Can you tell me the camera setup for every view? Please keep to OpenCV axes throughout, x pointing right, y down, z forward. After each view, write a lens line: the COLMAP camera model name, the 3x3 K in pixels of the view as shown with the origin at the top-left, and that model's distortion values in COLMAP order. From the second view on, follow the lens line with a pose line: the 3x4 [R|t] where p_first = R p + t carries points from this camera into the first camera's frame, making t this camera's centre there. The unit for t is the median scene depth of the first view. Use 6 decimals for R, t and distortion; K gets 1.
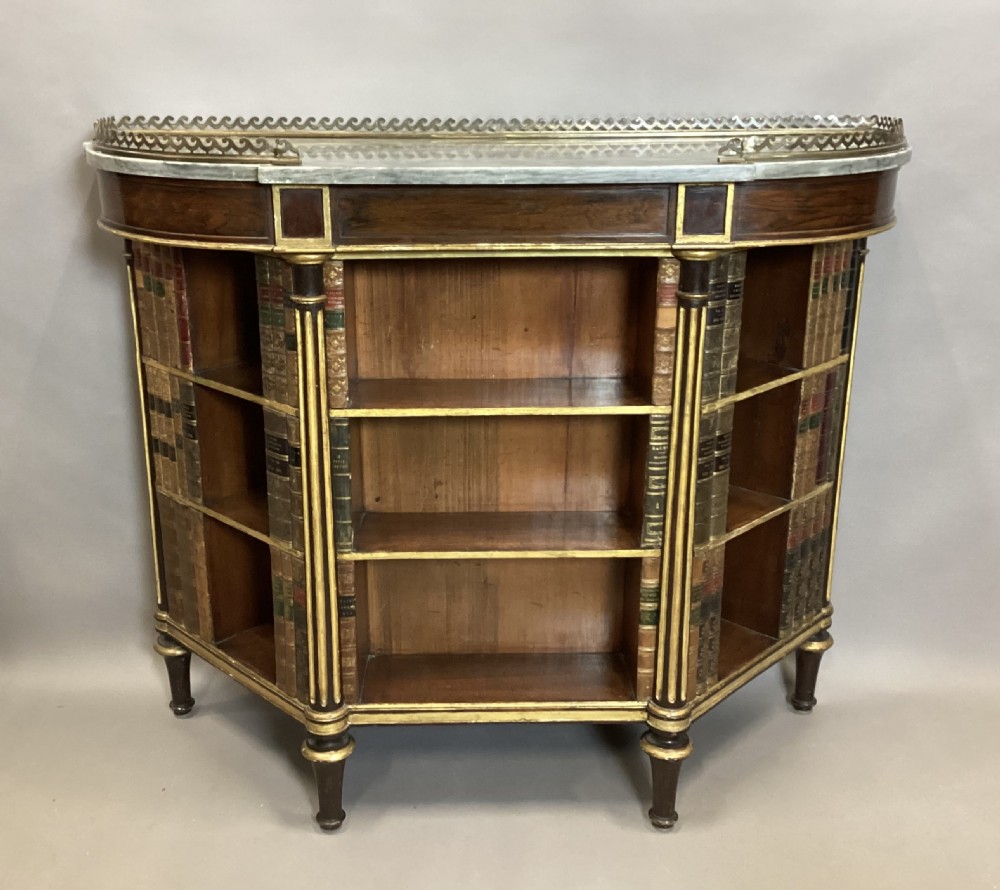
lens RADIAL K [[1138.3, 0, 494.2], [0, 1138.3, 436.1], [0, 0, 1]] dist [0.089026, 0.000000]
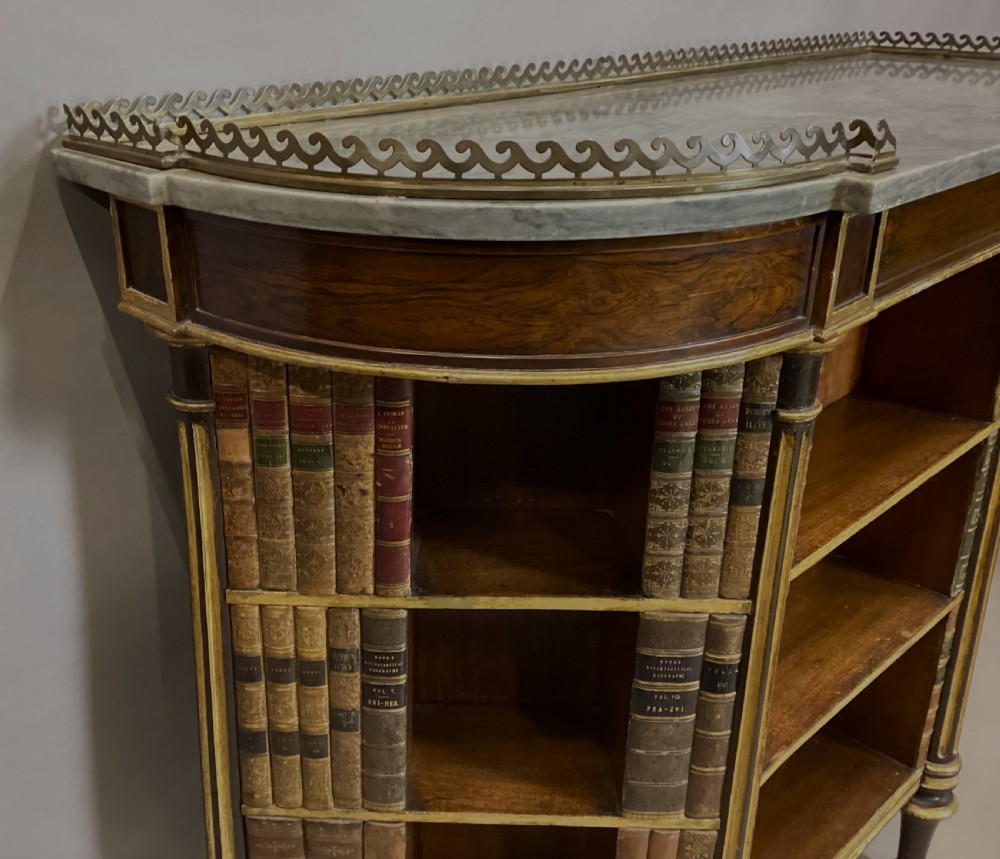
lens RADIAL K [[1029.3, 0, 425.1], [0, 1029.3, 416.9], [0, 0, 1]] dist [0.039655, 0.000000]
pose [[0.741261, -0.265458, 0.616493, -0.536100], [0.217367, 0.963913, 0.153698, -0.206363], [-0.635046, 0.020075, 0.772213, 0.652528]]
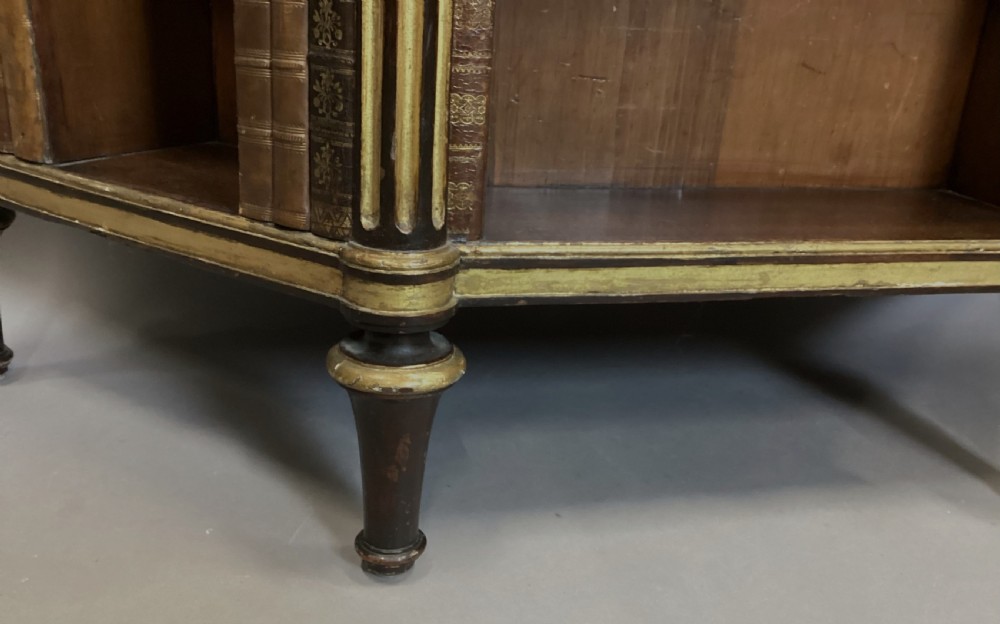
lens RADIAL K [[902.8, 0, 501.8], [0, 902.8, 375.5], [0, 0, 1]] dist [0.048839, -0.052176]
pose [[0.972645, -0.031604, 0.230135, -0.184280], [0.010196, 0.995555, 0.093627, 0.252986], [-0.232071, -0.088719, 0.968644, 0.716932]]
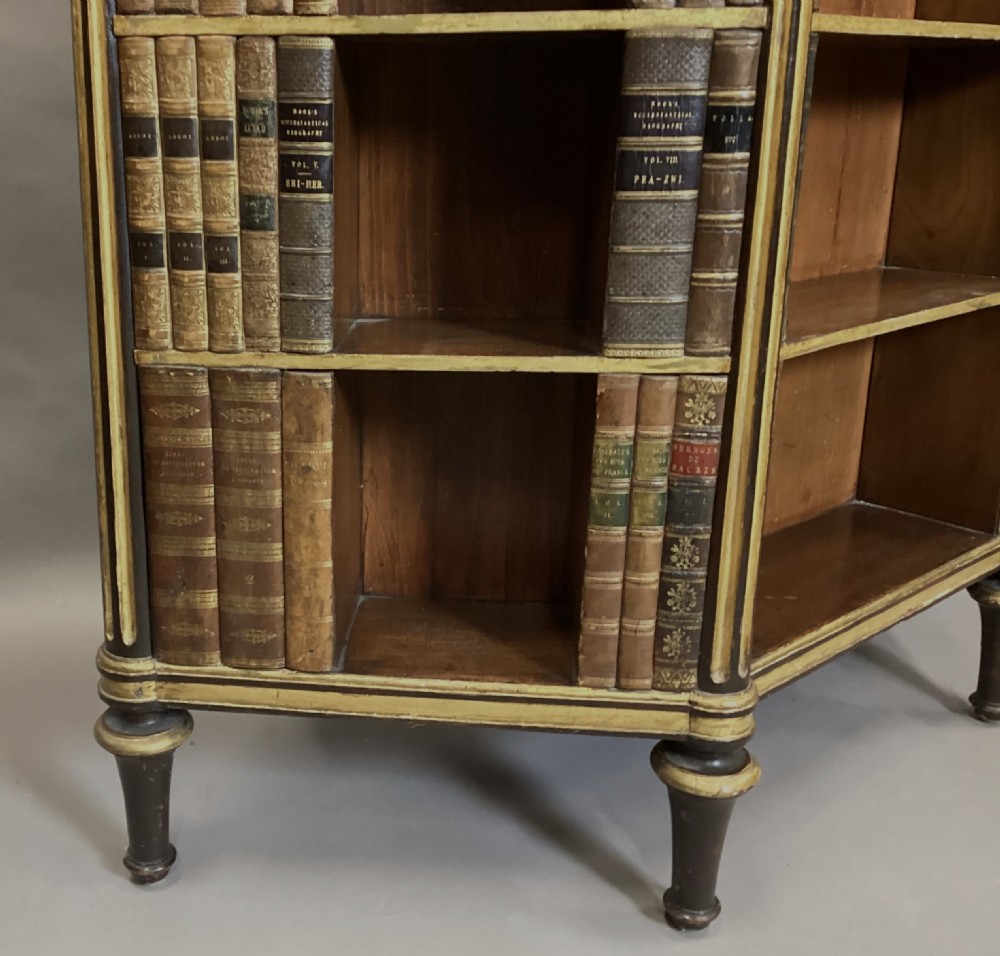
lens RADIAL K [[1138.6, 0, 358.0], [0, 1138.6, 479.6], [0, 0, 1]] dist [0.070993, 0.000000]
pose [[0.785750, -0.196591, 0.586472, -0.549276], [0.204542, 0.977390, 0.053586, 0.091946], [-0.583746, 0.077853, 0.808195, 0.687996]]
